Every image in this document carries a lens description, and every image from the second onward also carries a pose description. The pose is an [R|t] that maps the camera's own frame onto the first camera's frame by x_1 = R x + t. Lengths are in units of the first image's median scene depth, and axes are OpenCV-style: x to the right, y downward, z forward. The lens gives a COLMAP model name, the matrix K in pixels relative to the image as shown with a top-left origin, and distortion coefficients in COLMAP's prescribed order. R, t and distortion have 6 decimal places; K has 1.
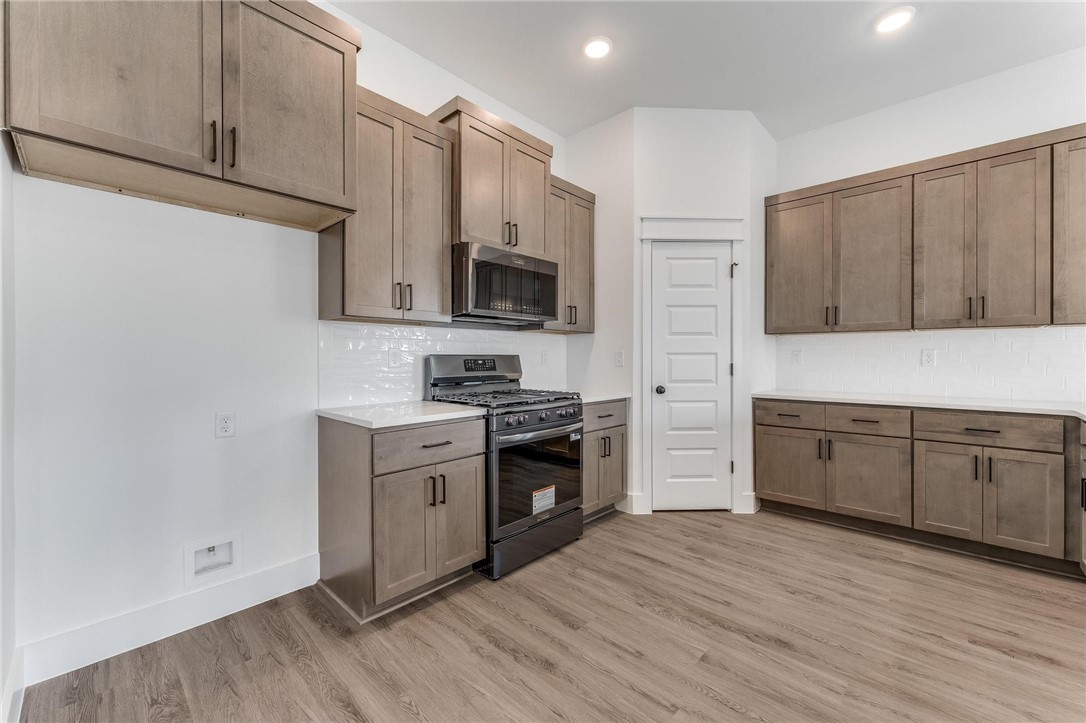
lens RADIAL K [[433.9, 0, 543.8], [0, 433.9, 358.2], [0, 0, 1]] dist [0.001386, 0.000092]
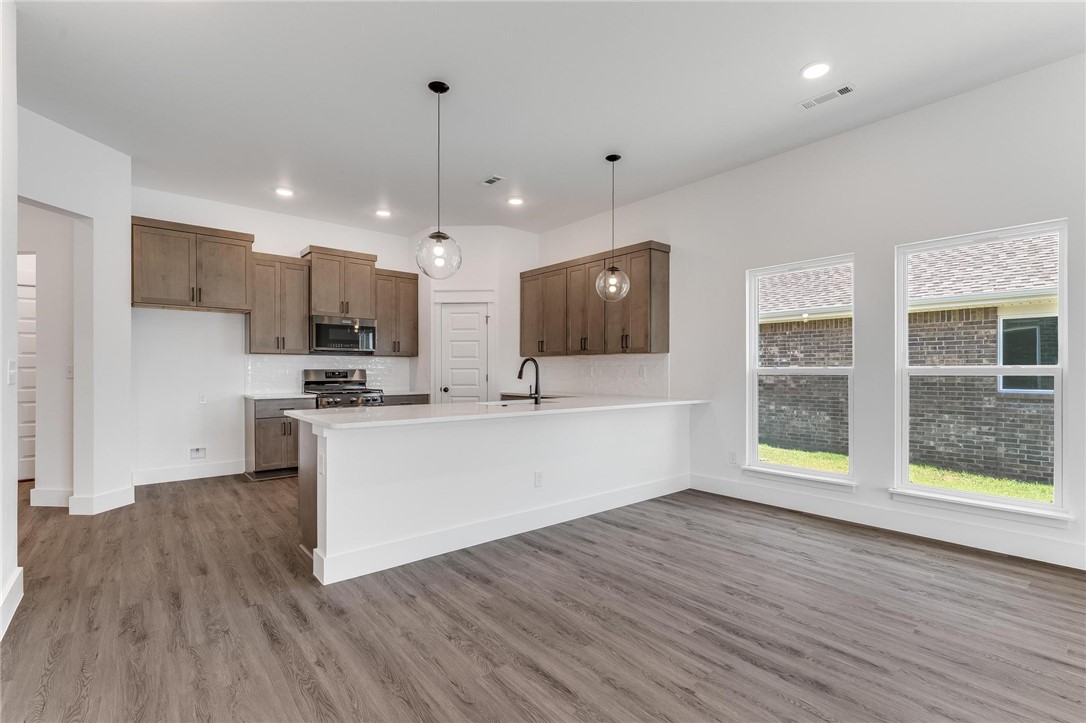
lens RADIAL K [[493.6, 0, 542.6], [0, 493.6, 372.1], [0, 0, 1]] dist [-0.001458, -0.000493]
pose [[0.992725, 0.000309, -0.120406, 1.073874], [-0.000270, 1.000000, 0.000338, 0.002840], [0.120407, -0.000303, 0.992725, -1.089288]]
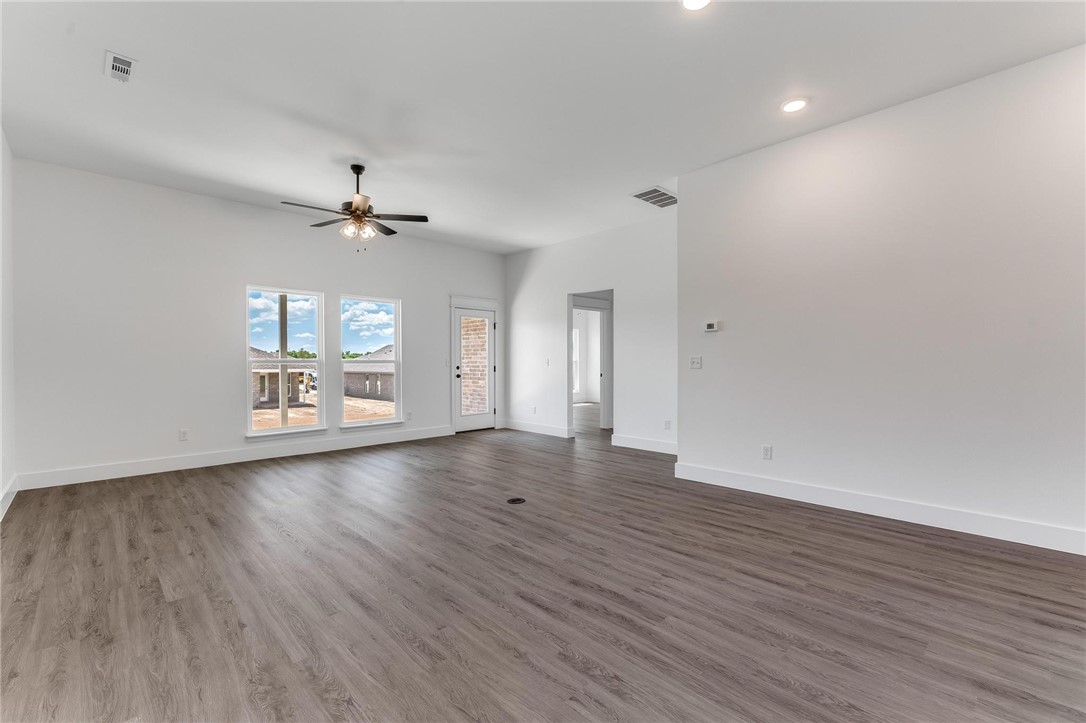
lens RADIAL K [[468.4, 0, 545.6], [0, 468.4, 362.2], [0, 0, 1]] dist [-0.000987, 0.000143]
pose [[-0.998946, 0.003241, 0.045789, 1.388466], [0.003402, 0.999988, 0.003446, 0.001093], [-0.045777, 0.003598, -0.998945, 0.554069]]
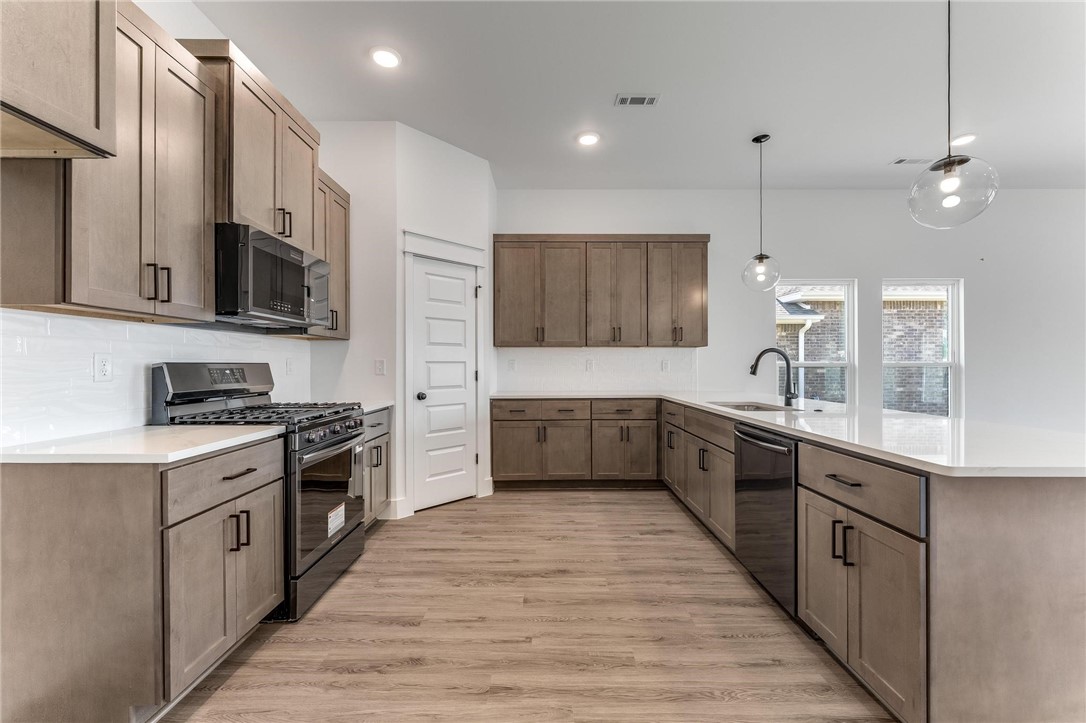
lens RADIAL K [[436.6, 0, 544.7], [0, 436.6, 365.6], [0, 0, 1]] dist [-0.000831, -0.000284]
pose [[0.728980, -0.001927, 0.684532, -0.294546], [0.003647, 0.999993, -0.001069, 0.000246], [-0.684525, 0.003276, 0.728982, 0.014384]]
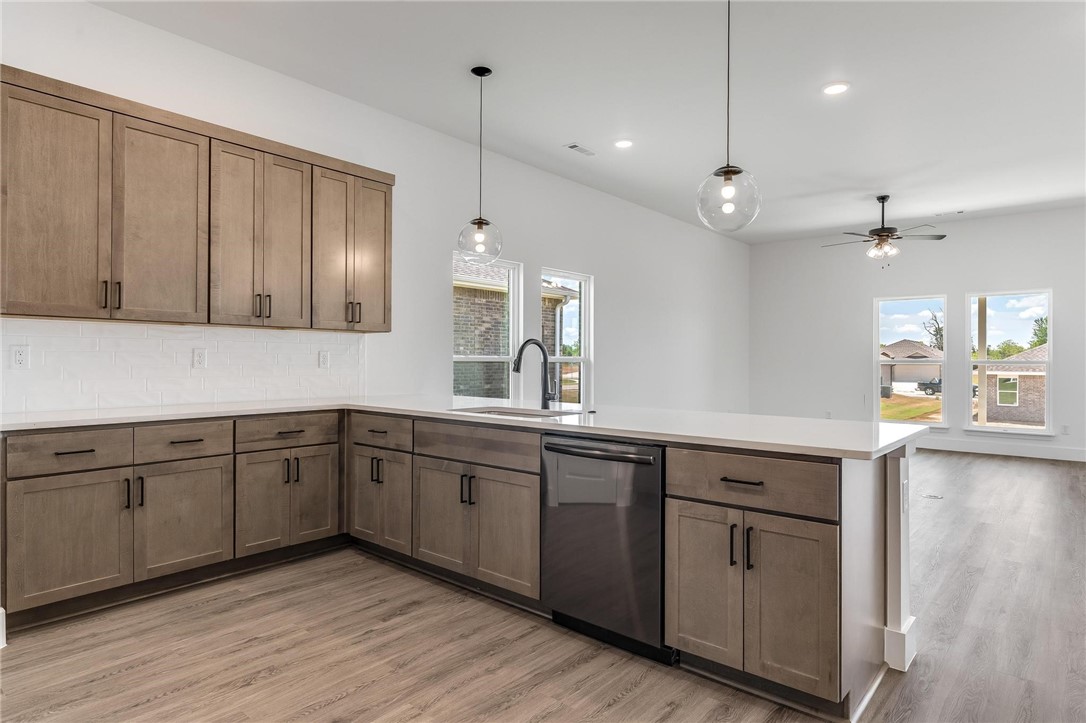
lens RADIAL K [[613.9, 0, 545.4], [0, 613.9, 358.8], [0, 0, 1]] dist [-0.001644, 0.000911]
pose [[-0.046163, 0.001500, 0.998933, -0.376591], [-0.003841, 0.999991, -0.001679, -0.000163], [-0.998927, -0.003914, -0.046157, 0.446070]]
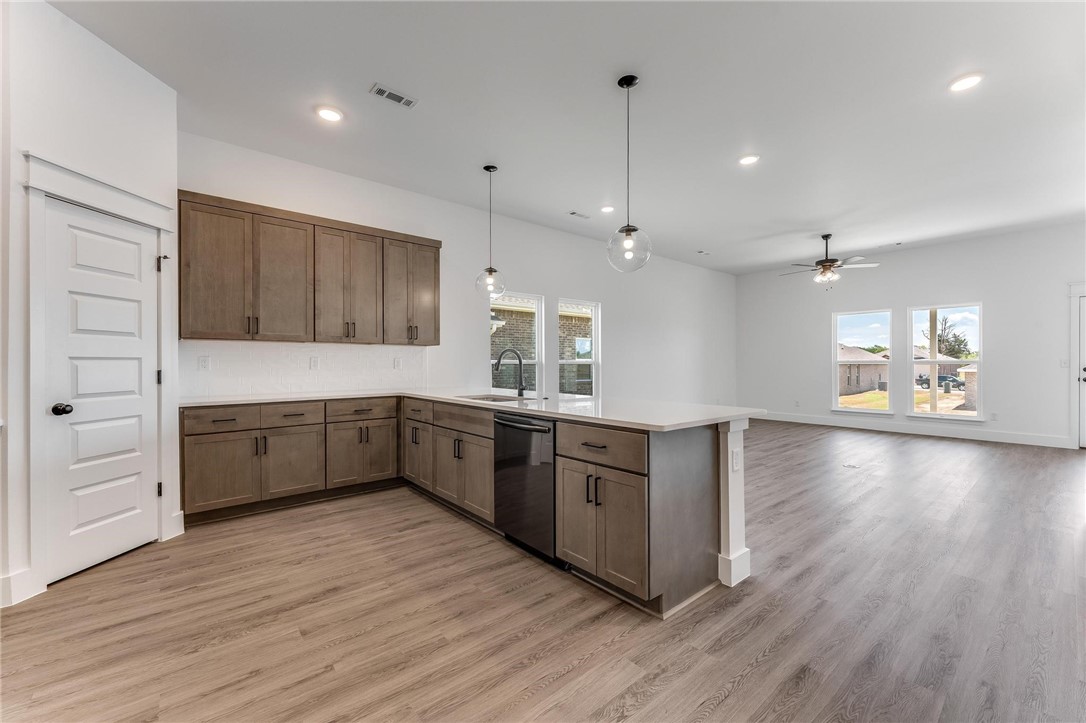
lens RADIAL K [[438.3, 0, 546.2], [0, 438.3, 363.2], [0, 0, 1]] dist [0.000957, -0.000077]
pose [[0.116561, -0.001124, 0.993183, -0.424583], [0.003418, 0.999994, 0.000731, 0.000208], [-0.993178, 0.003310, 0.116564, 0.156613]]
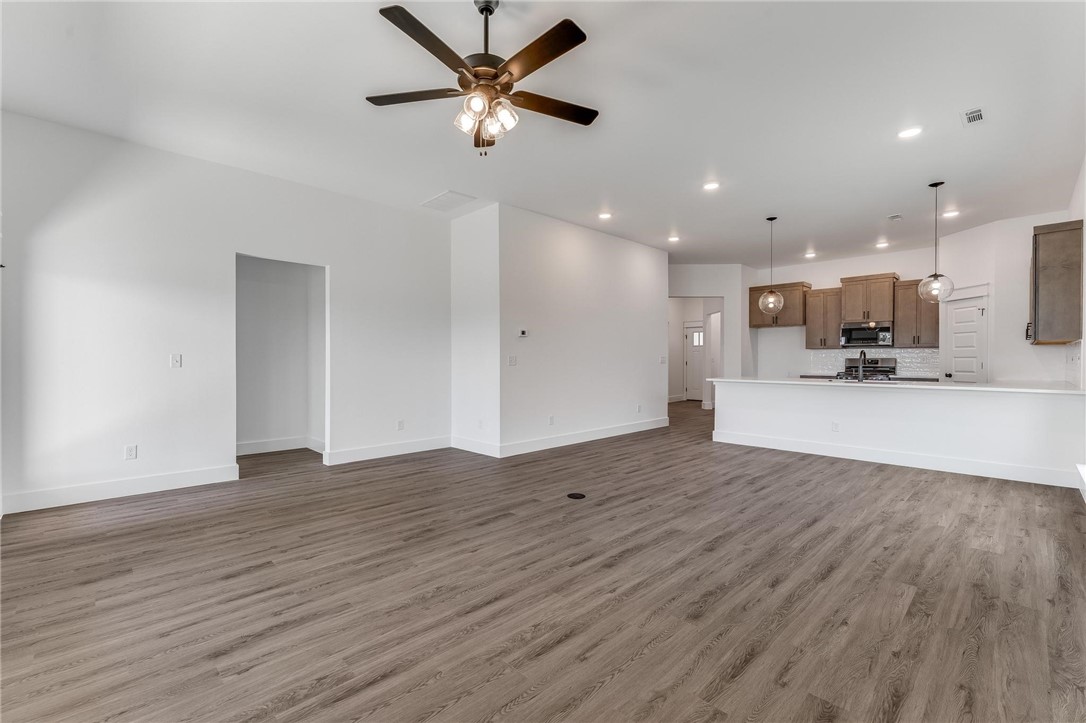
lens RADIAL K [[468.4, 0, 545.6], [0, 468.4, 362.2], [0, 0, 1]] dist [-0.000987, 0.000143]
pose [[-0.042355, 0.006630, -0.999081, 3.034717], [-0.002671, 0.999974, 0.006749, 0.002844], [0.999099, 0.002955, -0.042336, -0.933203]]
